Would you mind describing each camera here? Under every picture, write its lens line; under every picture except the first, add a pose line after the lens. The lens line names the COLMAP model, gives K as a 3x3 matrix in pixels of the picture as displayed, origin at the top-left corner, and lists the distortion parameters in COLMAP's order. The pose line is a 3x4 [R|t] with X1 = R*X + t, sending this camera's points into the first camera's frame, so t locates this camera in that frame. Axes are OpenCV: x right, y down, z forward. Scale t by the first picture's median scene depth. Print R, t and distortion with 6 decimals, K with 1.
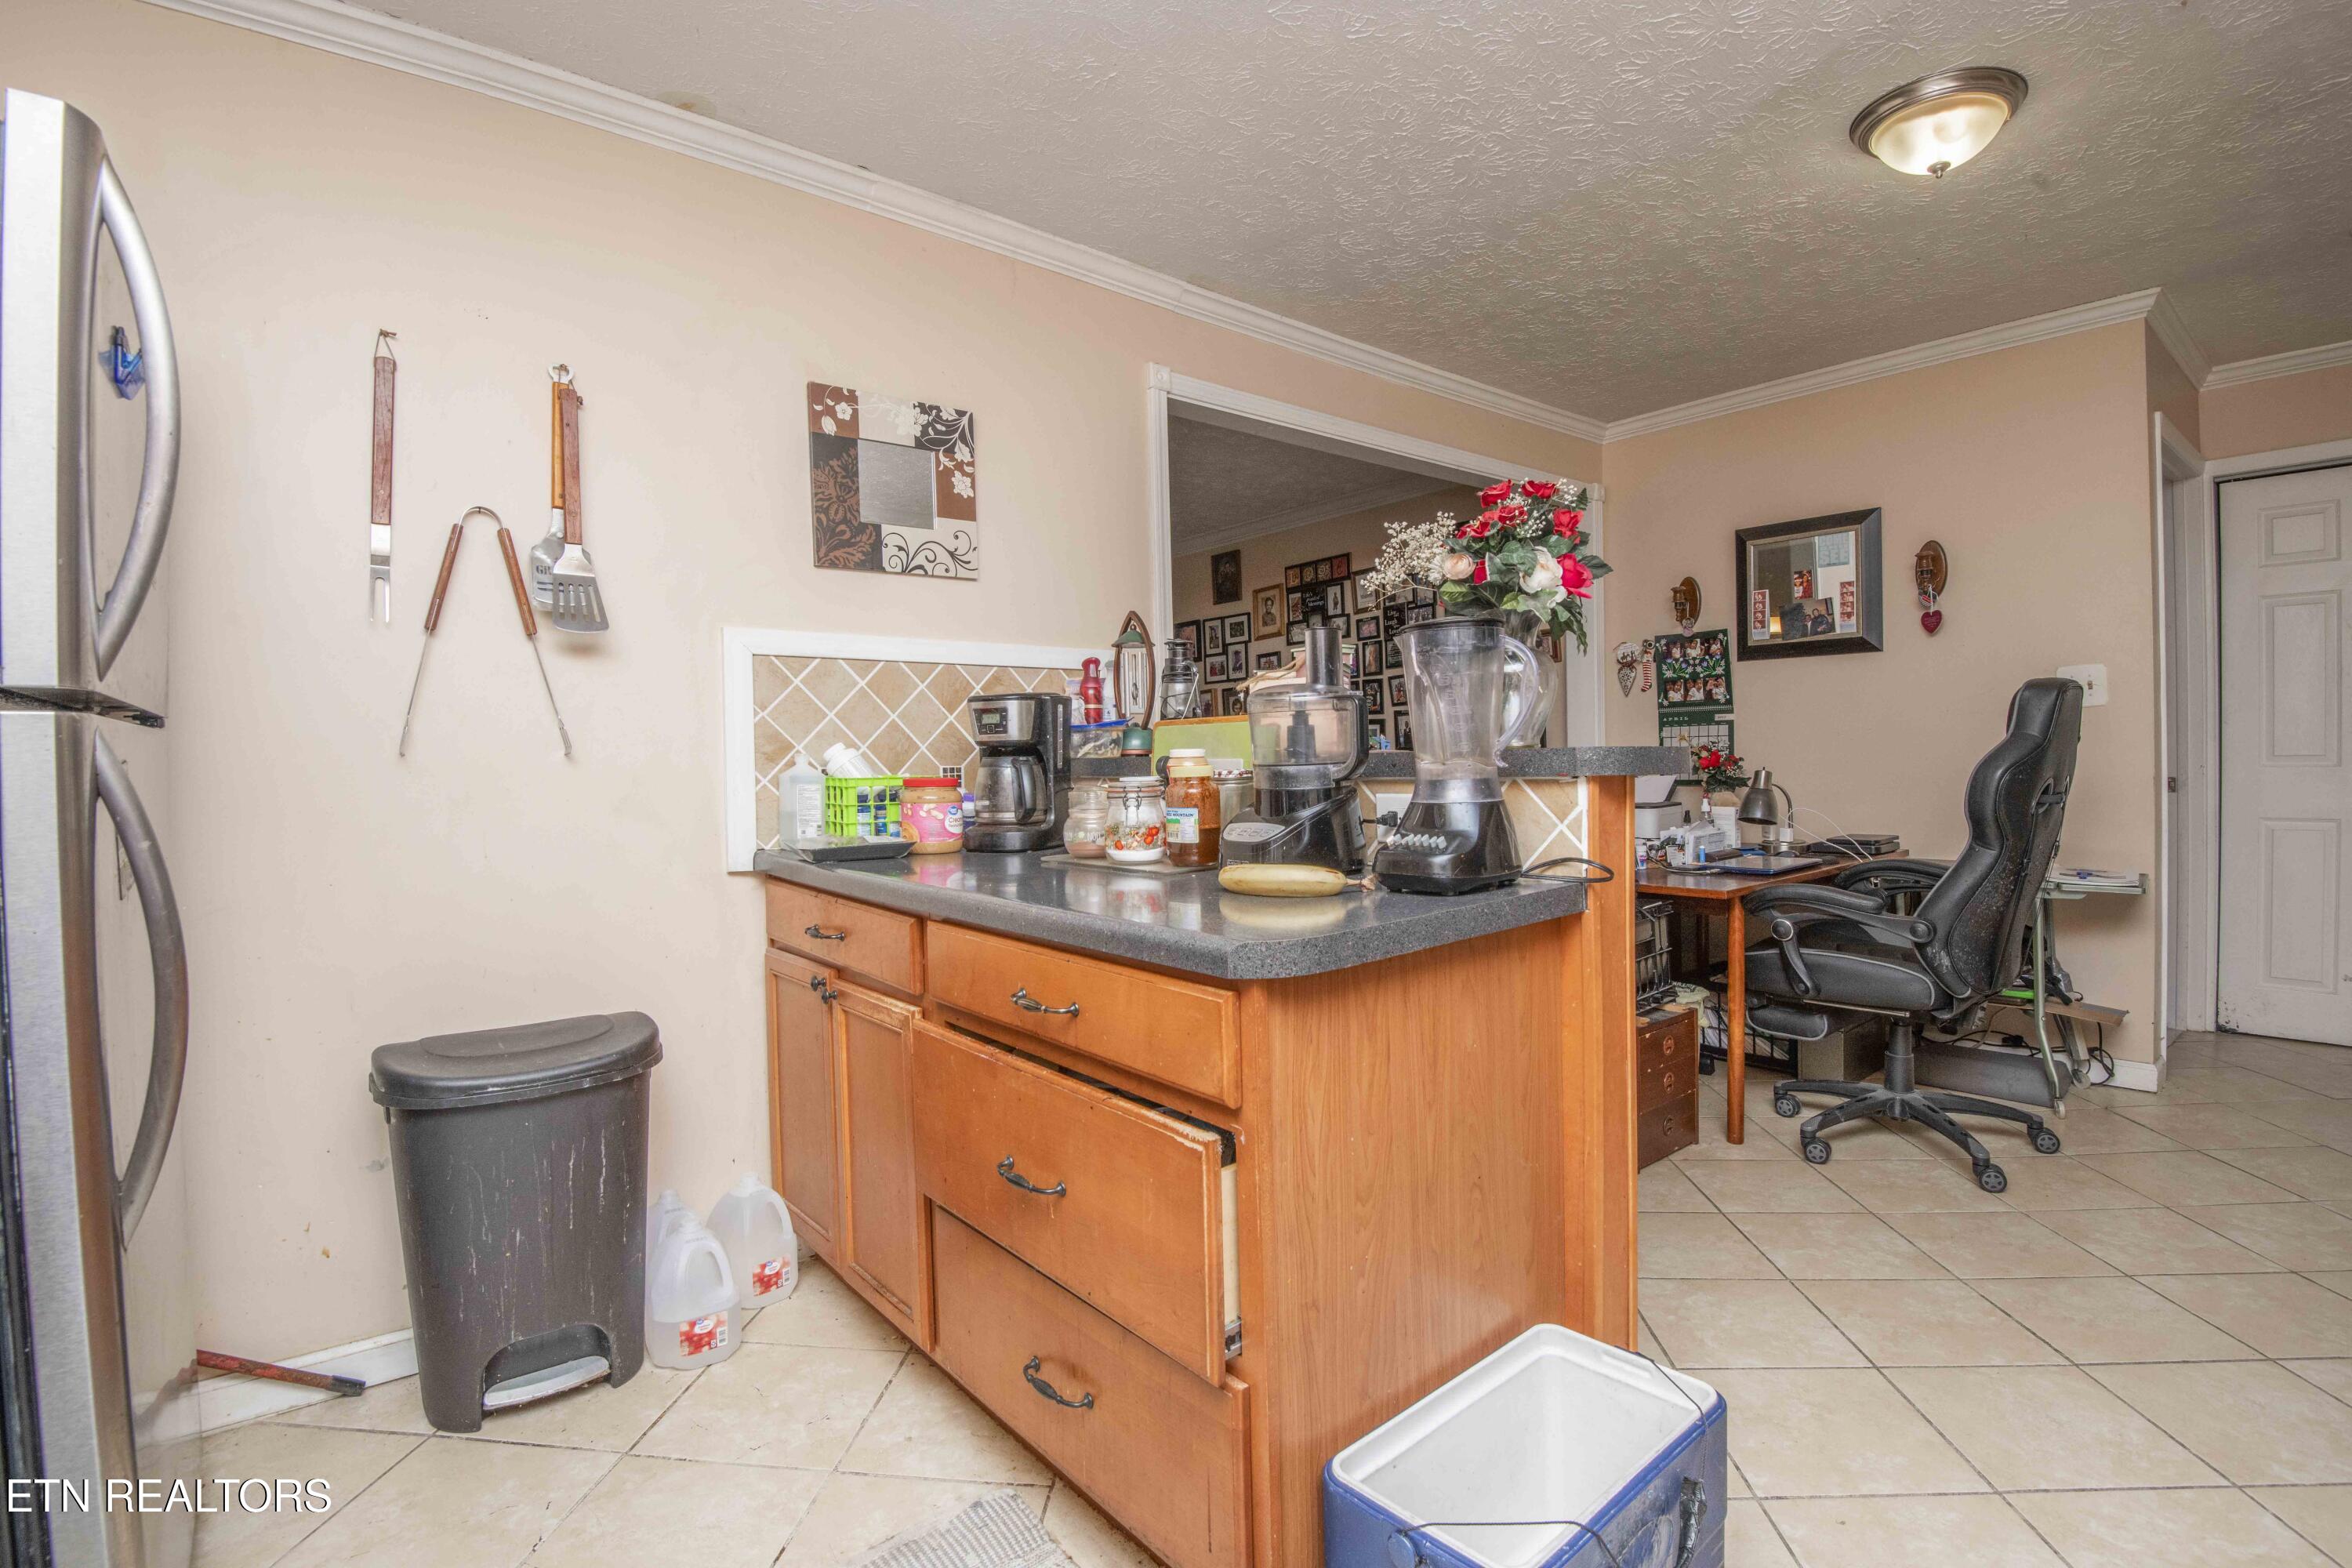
lens RADIAL K [[1084.8, 0, 1181.2], [0, 1084.8, 787.0], [0, 0, 1]] dist [-0.013274, -0.019068]
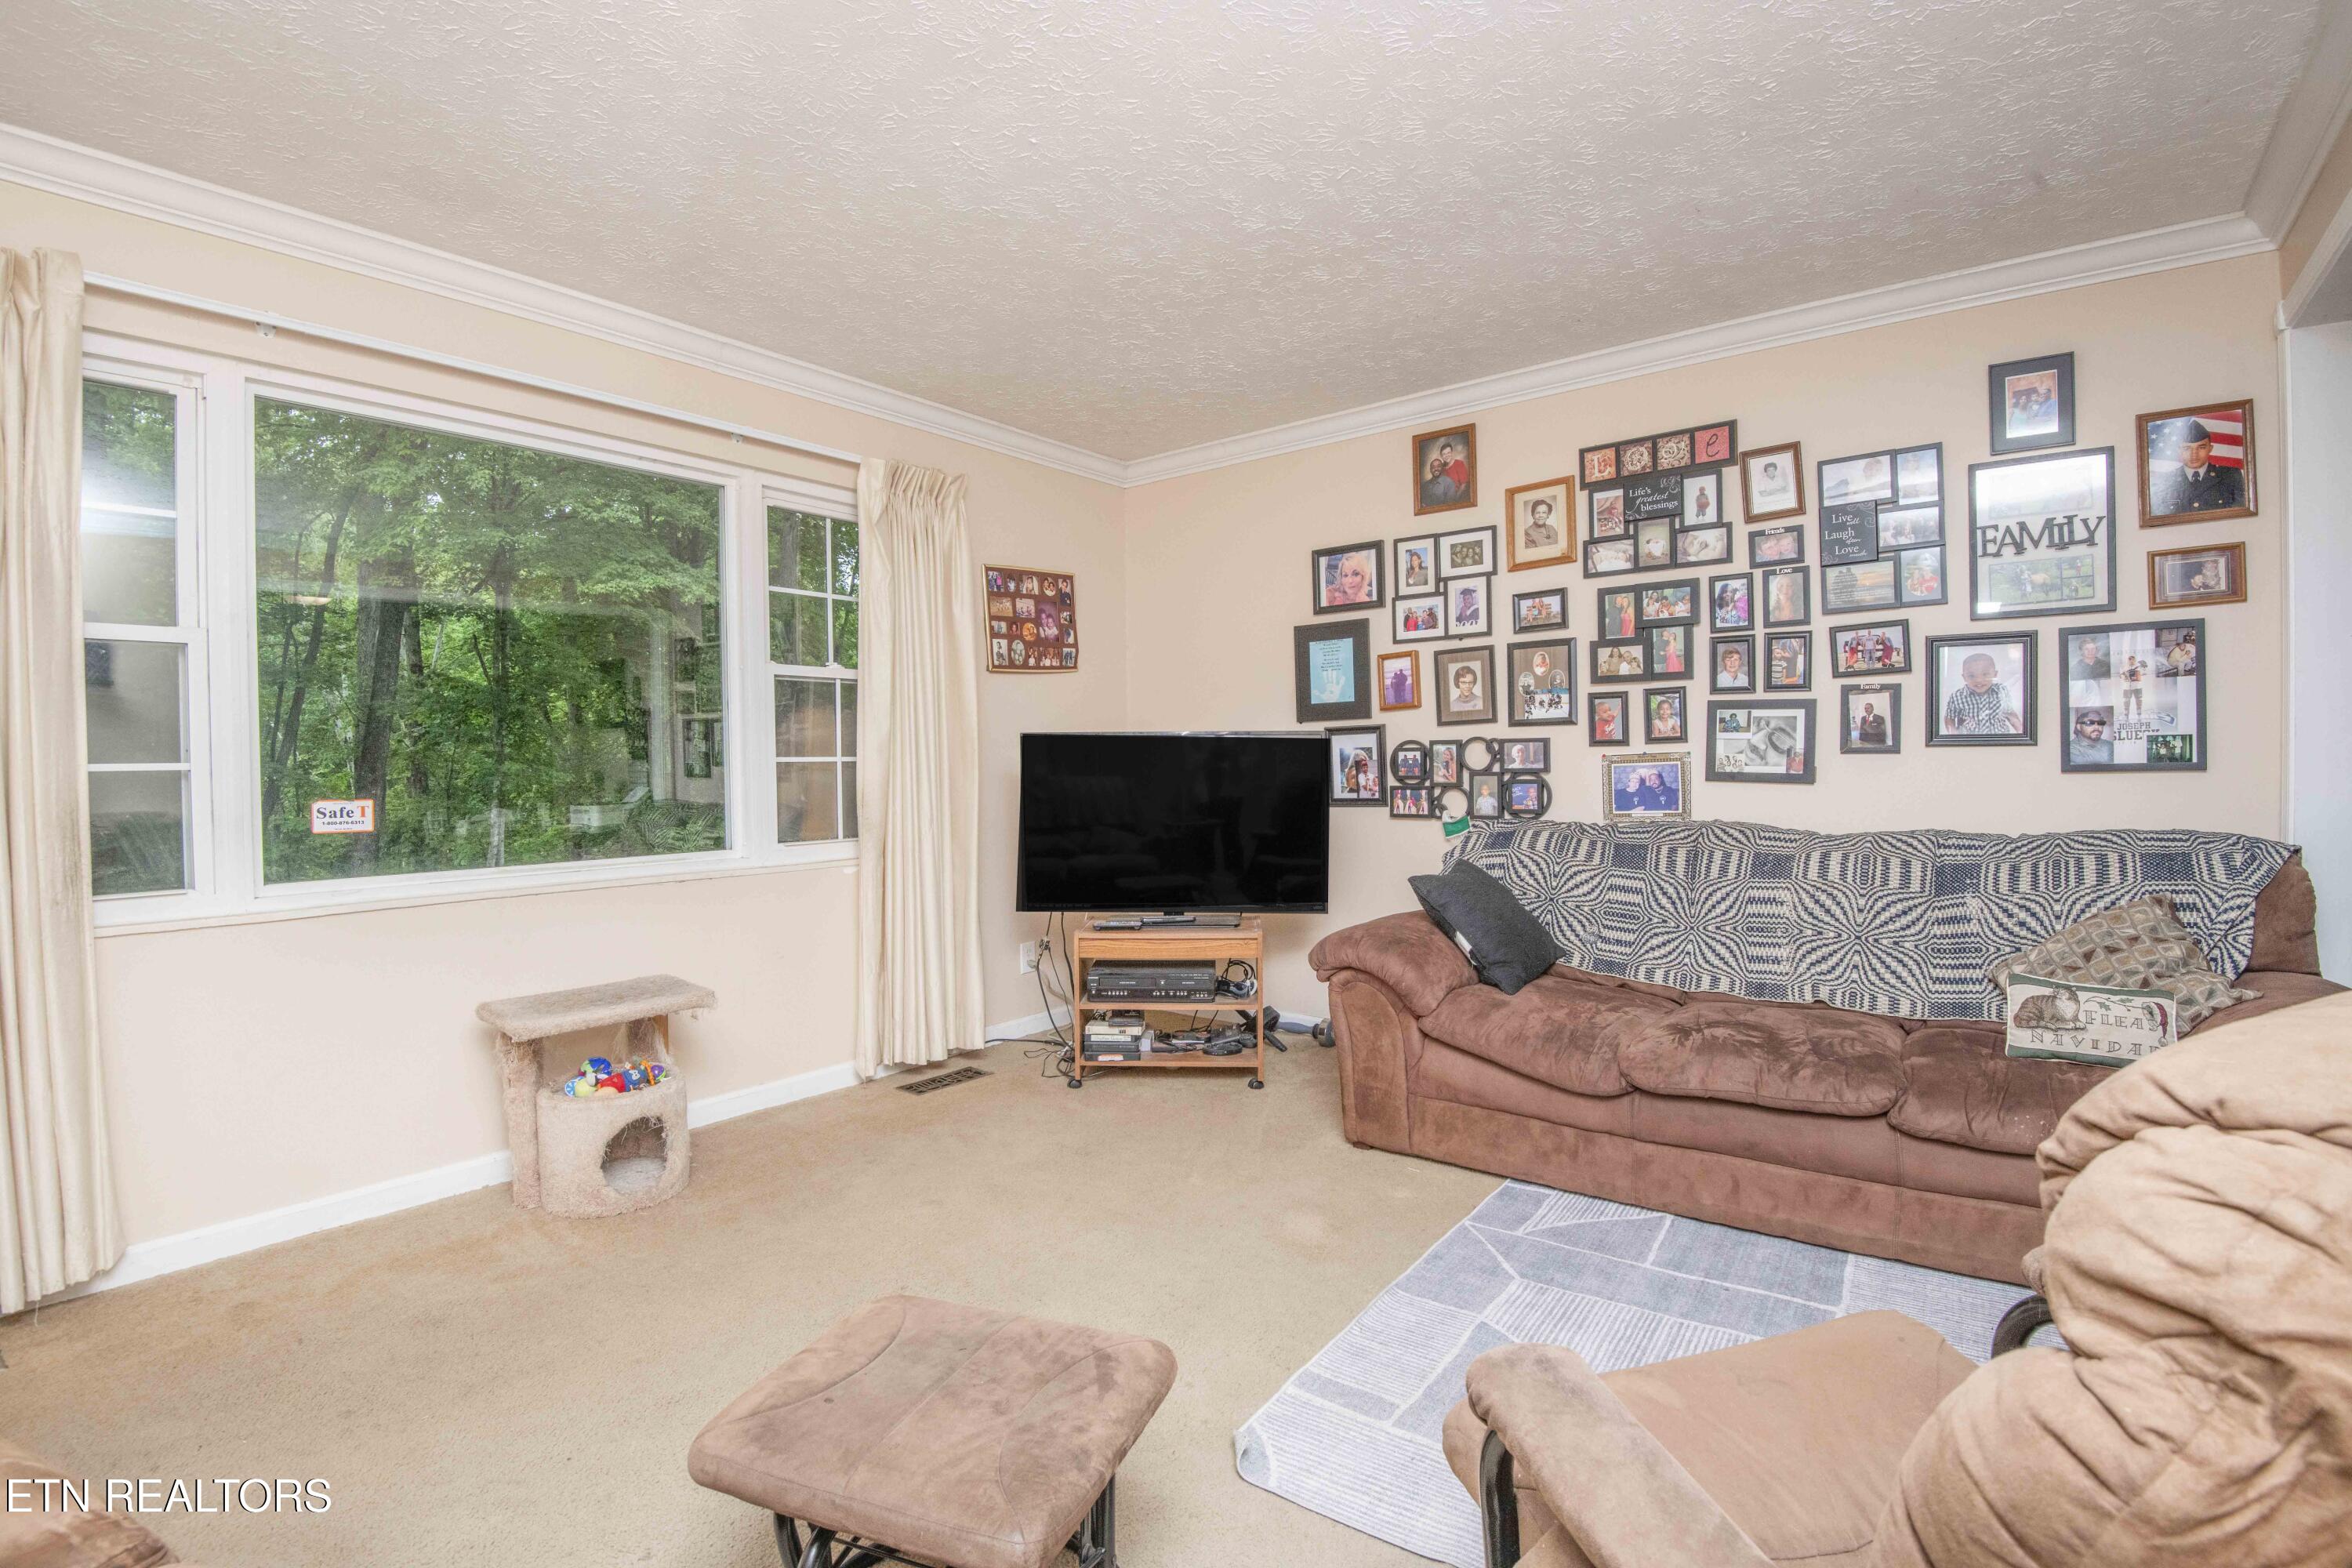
lens RADIAL K [[1084.8, 0, 1181.2], [0, 1084.8, 787.0], [0, 0, 1]] dist [-0.013274, -0.019068]
pose [[0.976203, 0.002769, 0.216840, -0.349267], [-0.002104, 0.999992, -0.003295, -0.015802], [-0.216848, 0.002760, 0.976201, 0.636604]]
